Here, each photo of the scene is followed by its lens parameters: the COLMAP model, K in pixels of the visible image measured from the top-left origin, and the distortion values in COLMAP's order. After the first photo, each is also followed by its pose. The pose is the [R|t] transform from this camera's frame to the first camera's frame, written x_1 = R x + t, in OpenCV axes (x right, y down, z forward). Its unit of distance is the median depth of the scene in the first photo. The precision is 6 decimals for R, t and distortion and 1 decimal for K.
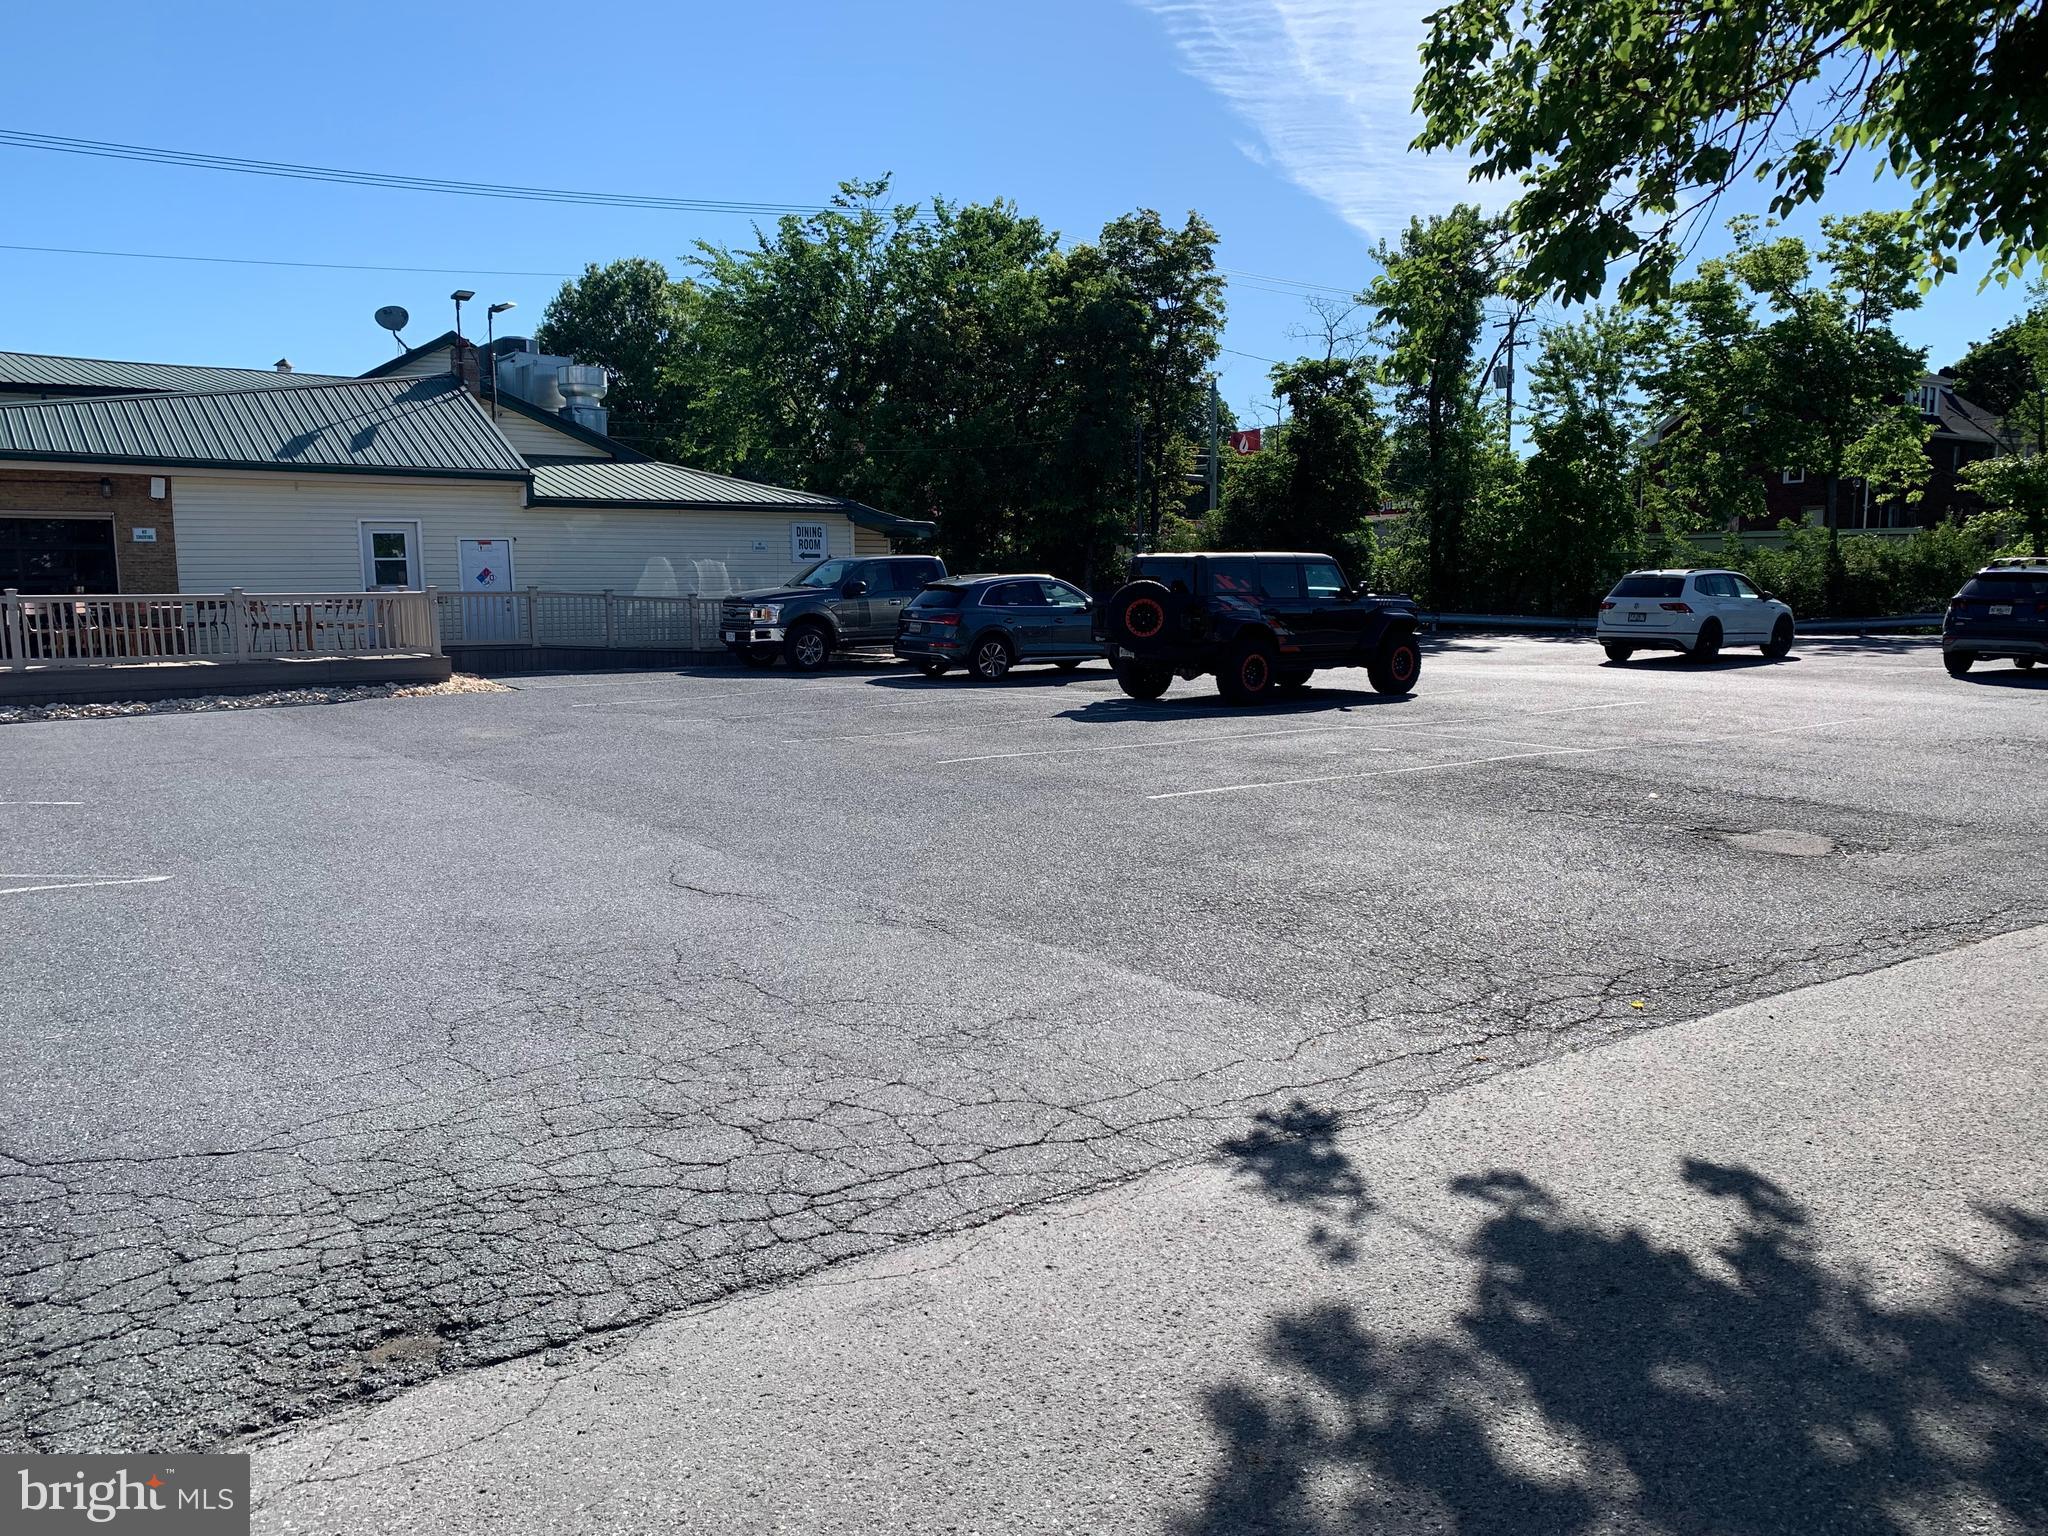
lens RADIAL K [[1563.6, 0, 998.4], [0, 1563.6, 779.8], [0, 0, 1]] dist [0.023929, -0.016541]
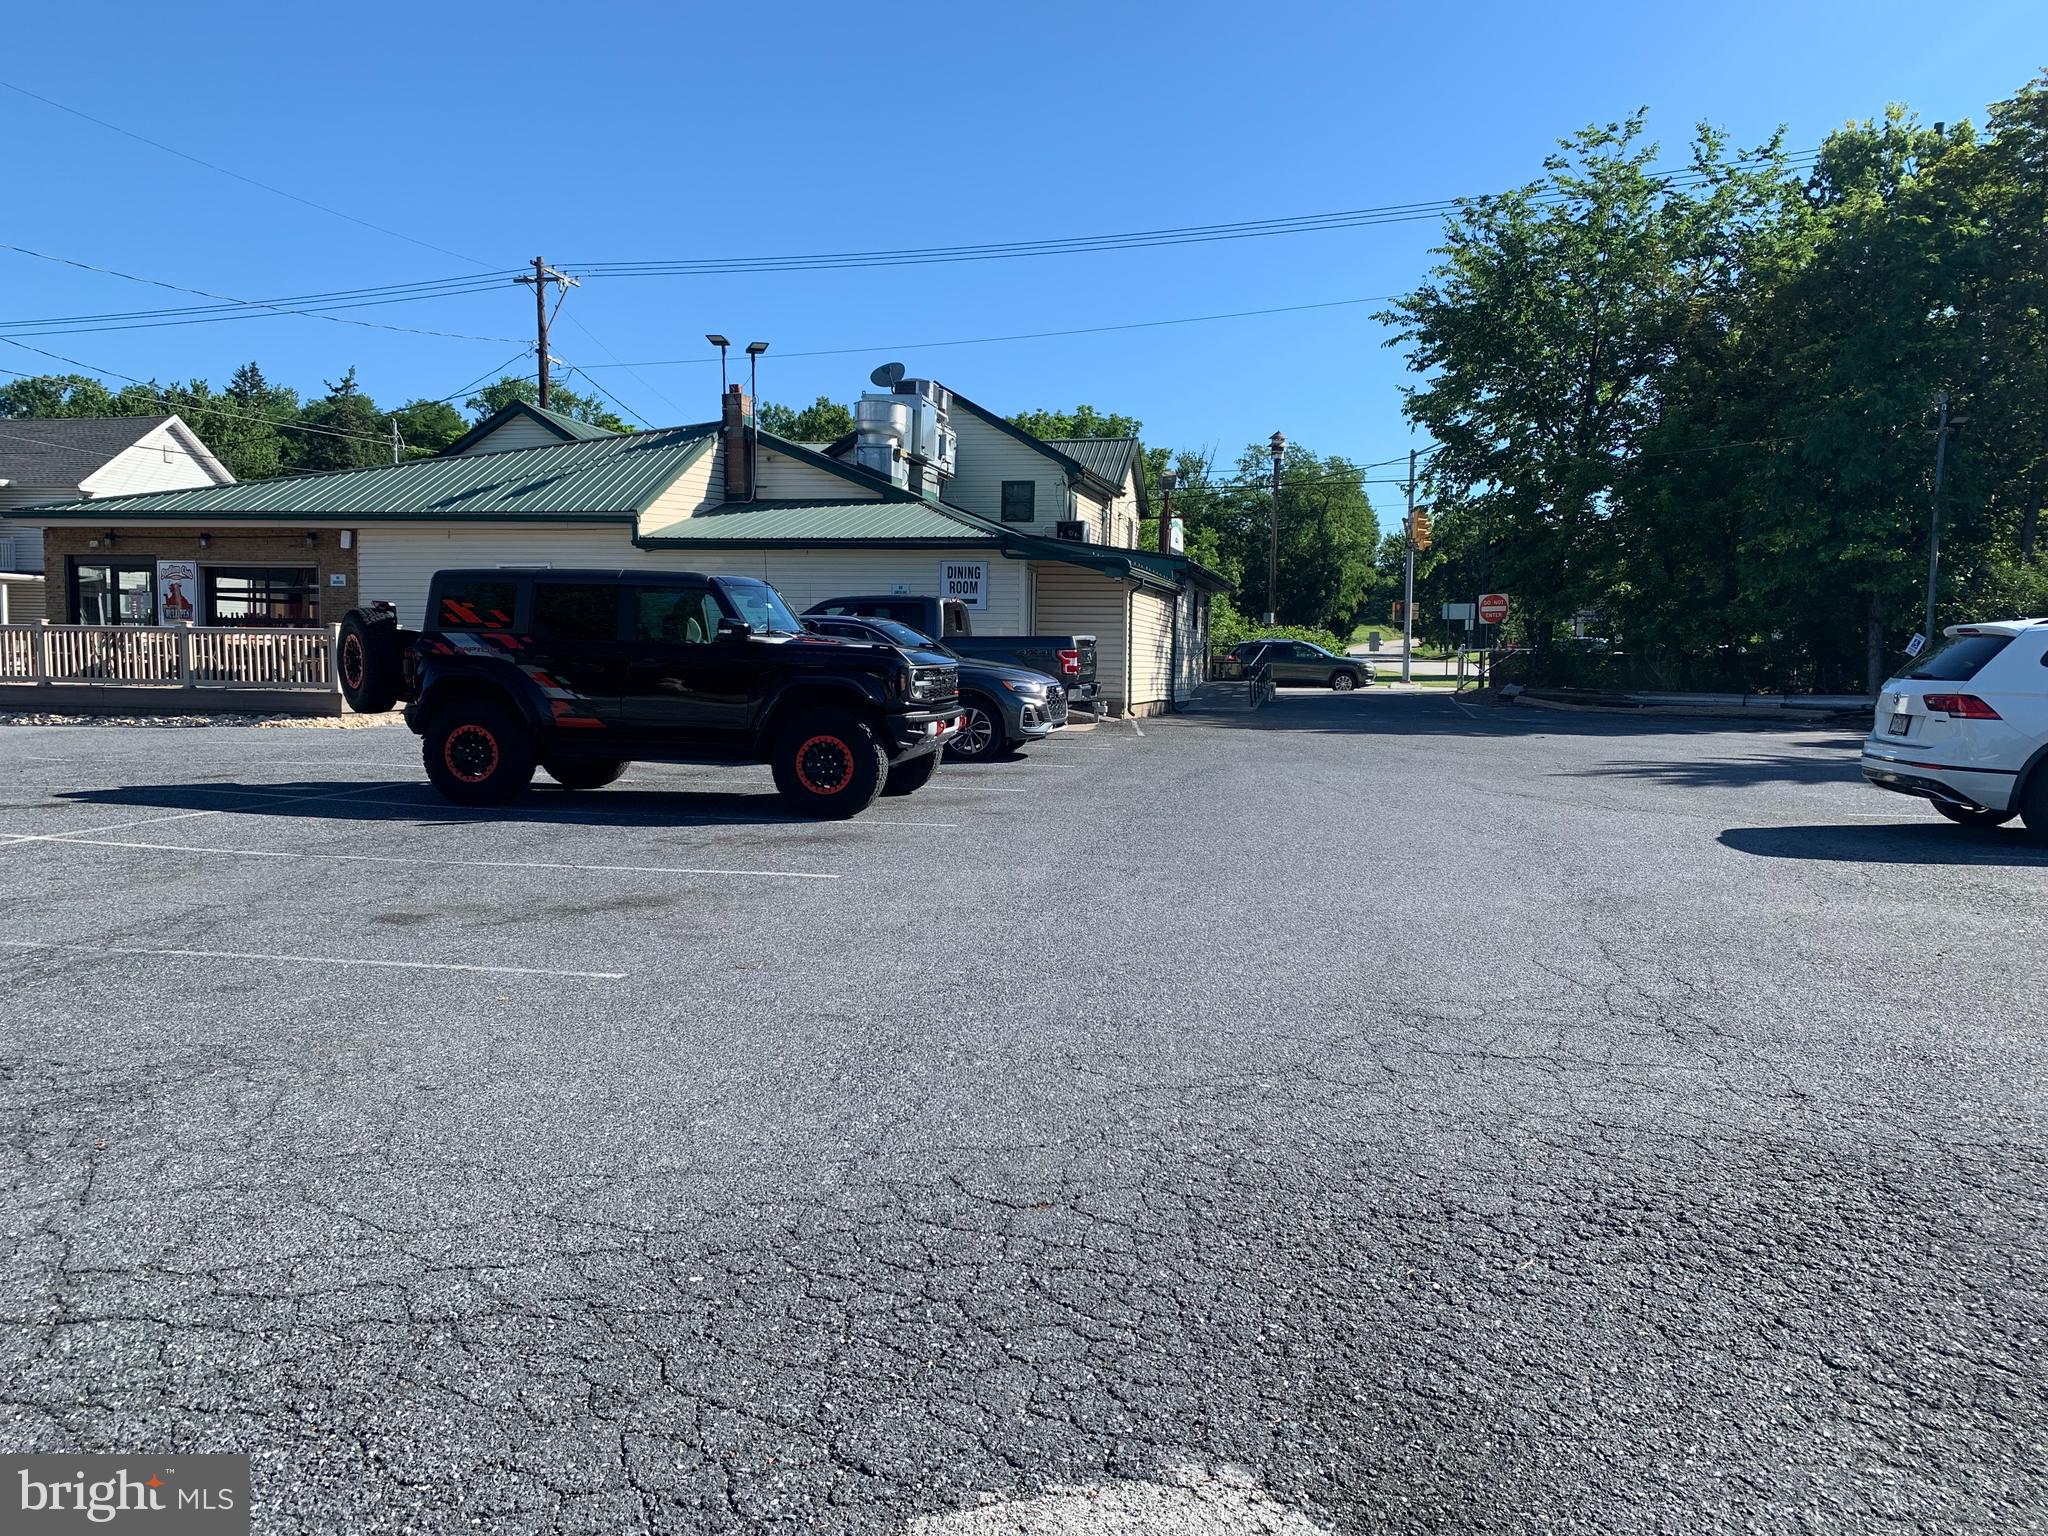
lens RADIAL K [[1605.1, 0, 1031.1], [0, 1605.1, 742.7], [0, 0, 1]] dist [0.060069, -0.124408]
pose [[0.655215, 0.058716, -0.753157, 0.623448], [-0.115734, 0.993008, -0.023269, -0.063552], [0.746524, 0.102412, 0.657429, 0.562611]]
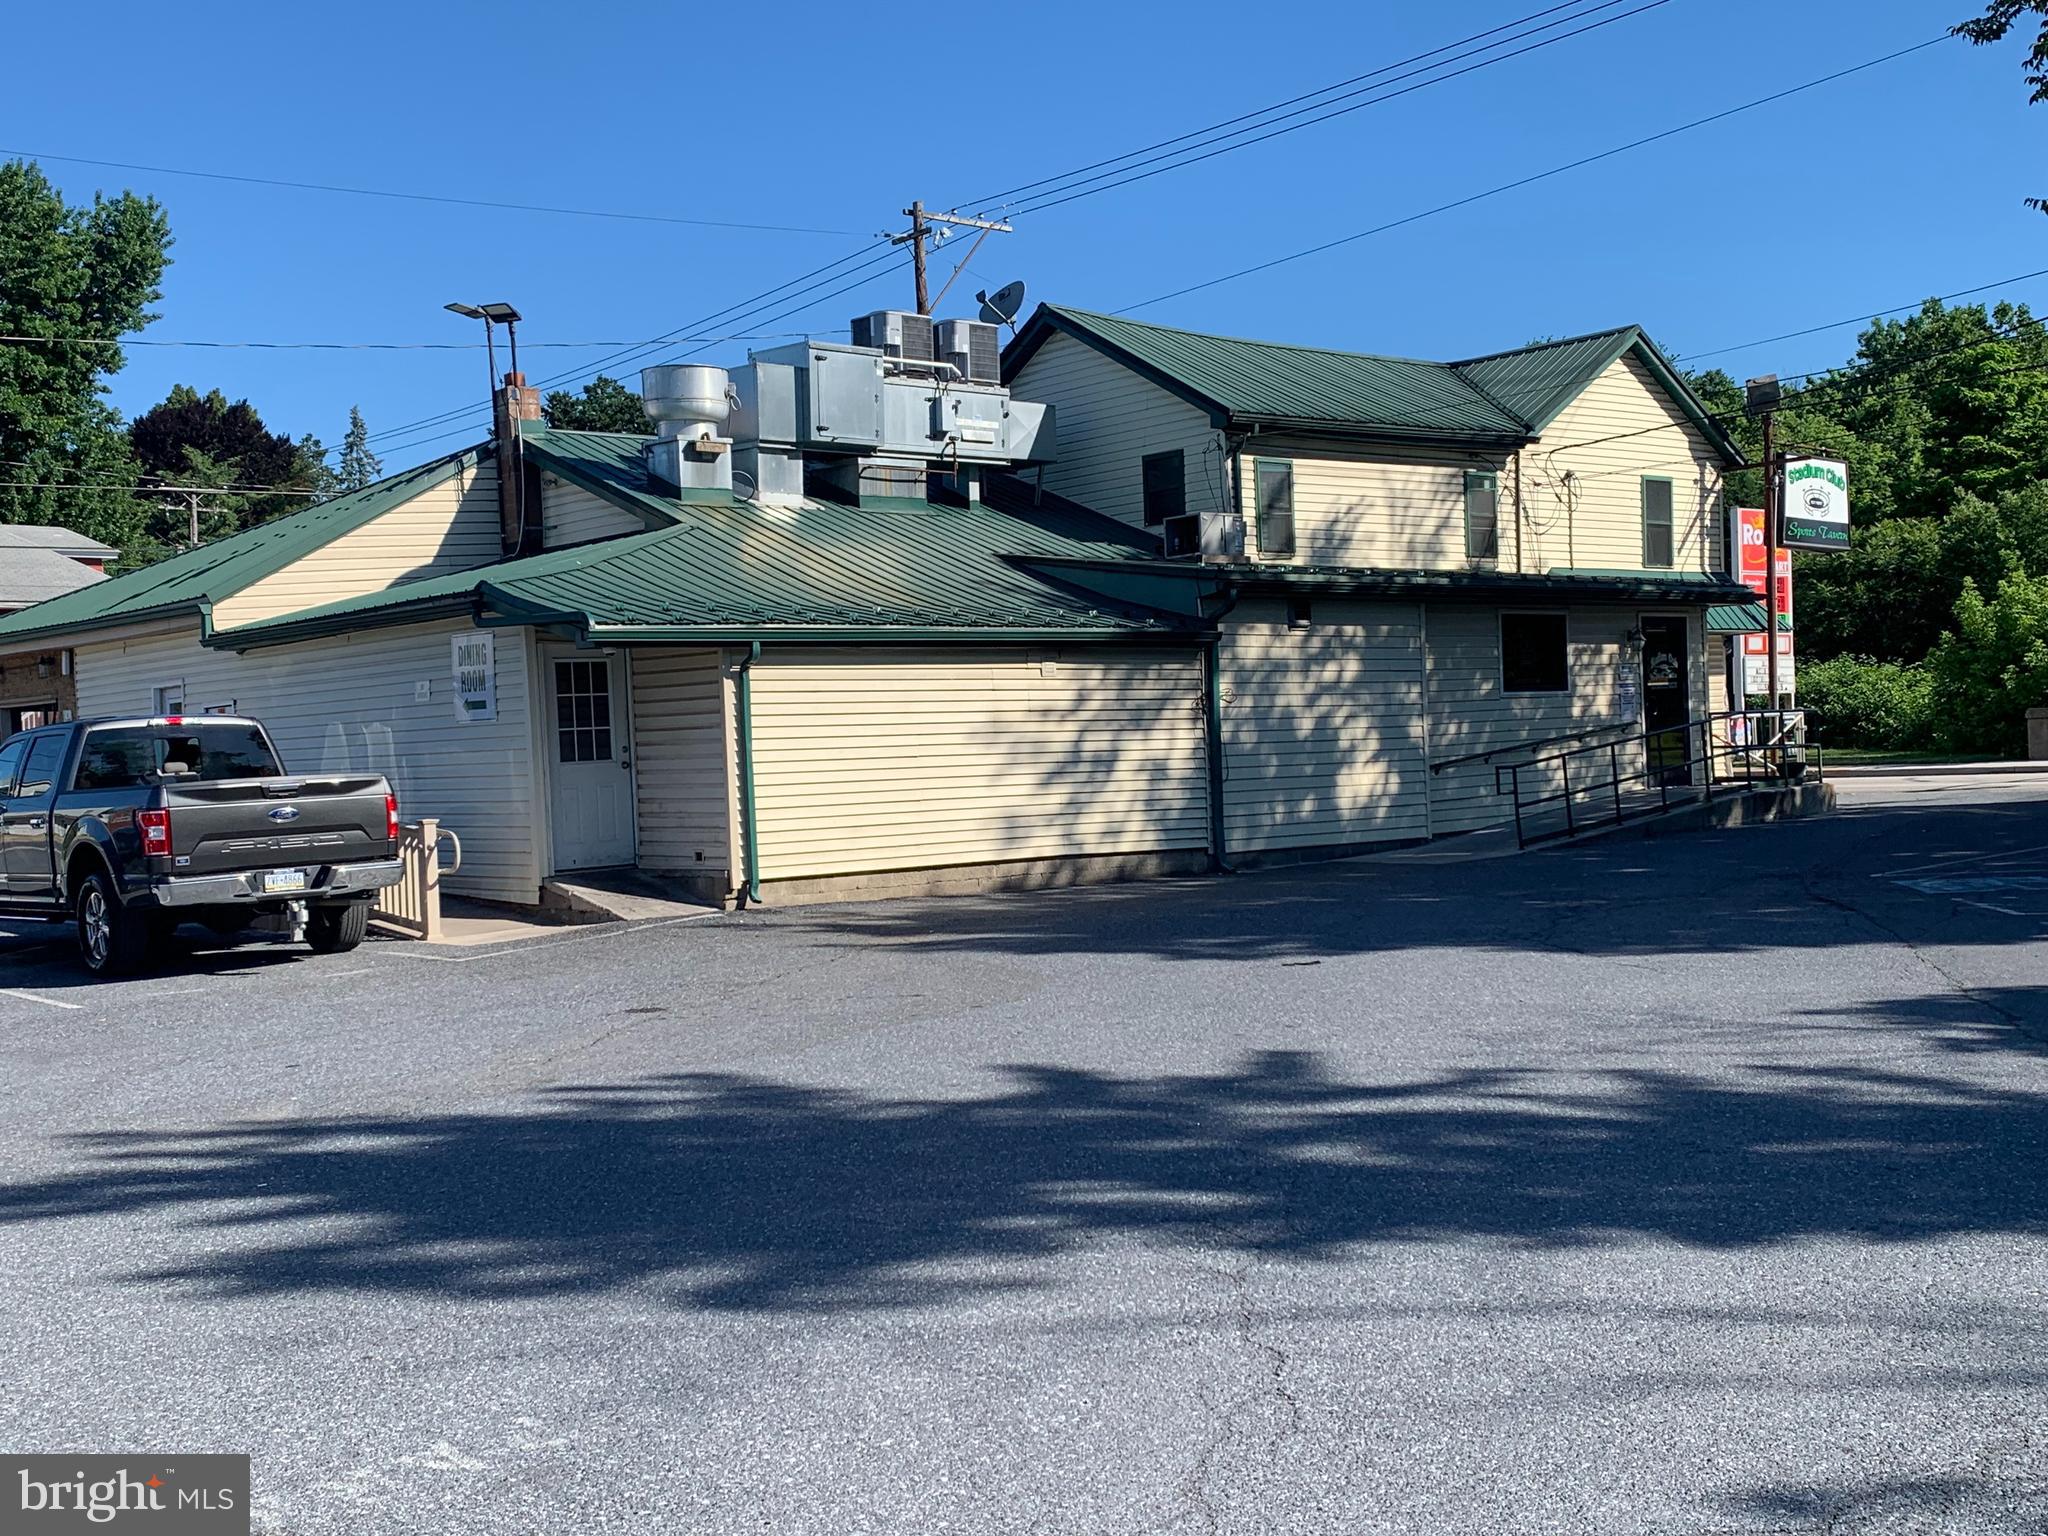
lens RADIAL K [[2251.8, 0, 1028.4], [0, 2251.8, 770.9], [0, 0, 1]] dist [0.143613, -0.321143]
pose [[0.076841, 0.019088, -0.996861, 0.659932], [-0.082818, 0.996484, 0.012697, -0.170170], [0.993598, 0.081582, 0.078152, 1.293886]]
